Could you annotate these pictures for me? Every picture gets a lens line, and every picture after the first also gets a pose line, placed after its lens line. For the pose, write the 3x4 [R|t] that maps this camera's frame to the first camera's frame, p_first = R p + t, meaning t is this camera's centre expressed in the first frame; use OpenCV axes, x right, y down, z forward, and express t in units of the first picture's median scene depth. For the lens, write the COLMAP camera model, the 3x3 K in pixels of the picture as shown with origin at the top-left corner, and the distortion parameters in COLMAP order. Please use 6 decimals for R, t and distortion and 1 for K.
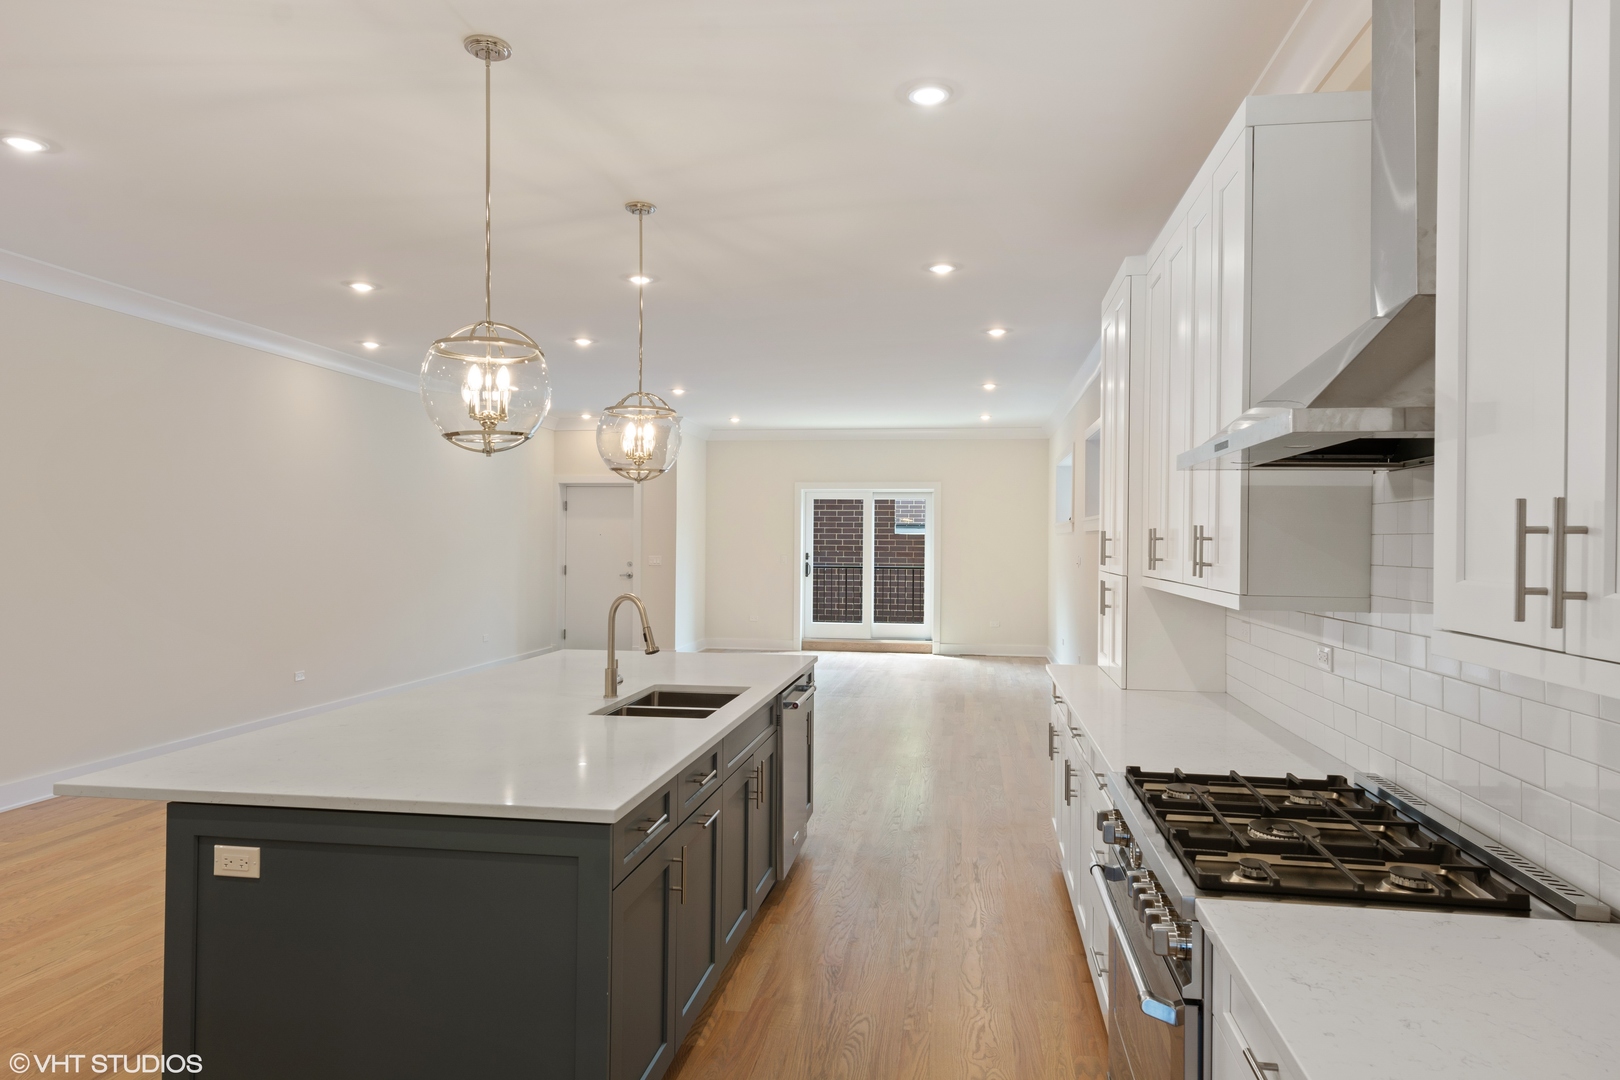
lens RADIAL K [[953.5, 0, 830.6], [0, 953.5, 547.5], [0, 0, 1]] dist [0.012001, -0.005586]
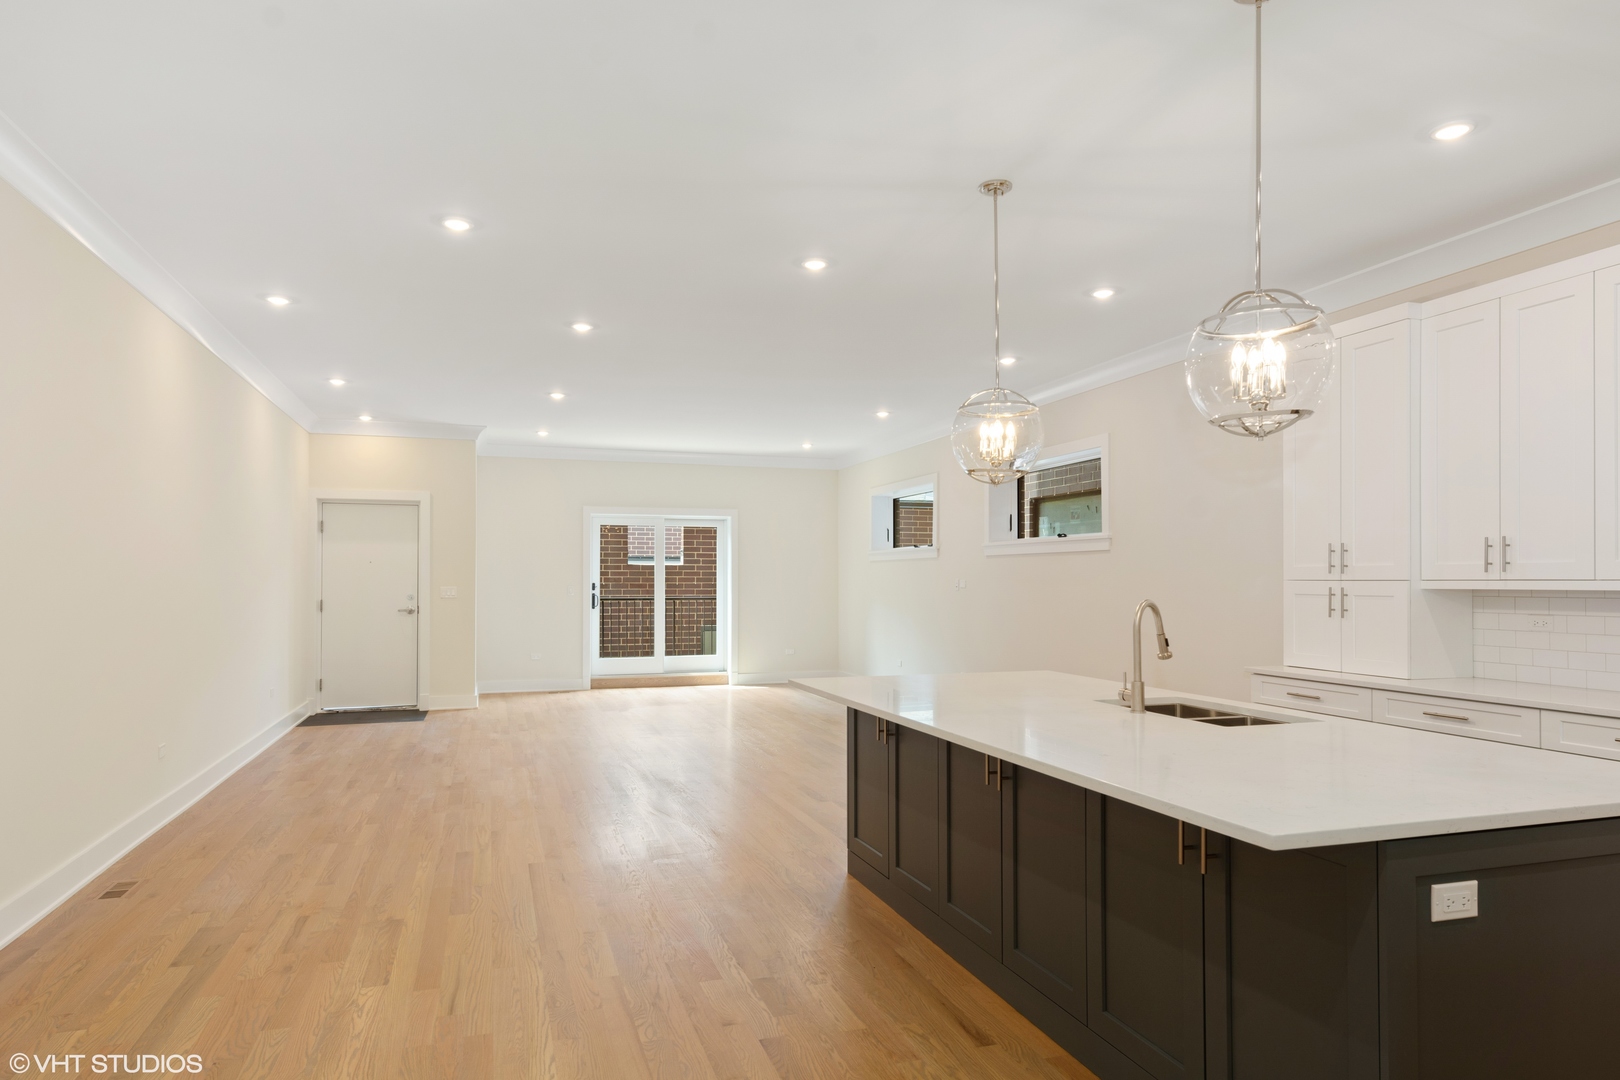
lens RADIAL K [[953.5, 0, 823.2], [0, 953.5, 574.0], [0, 0, 1]] dist [0.012001, -0.005586]
pose [[0.894587, -0.005377, 0.446862, -0.239012], [0.010491, 0.999905, -0.008969, 0.007376], [-0.446771, 0.012712, 0.894558, 0.080325]]
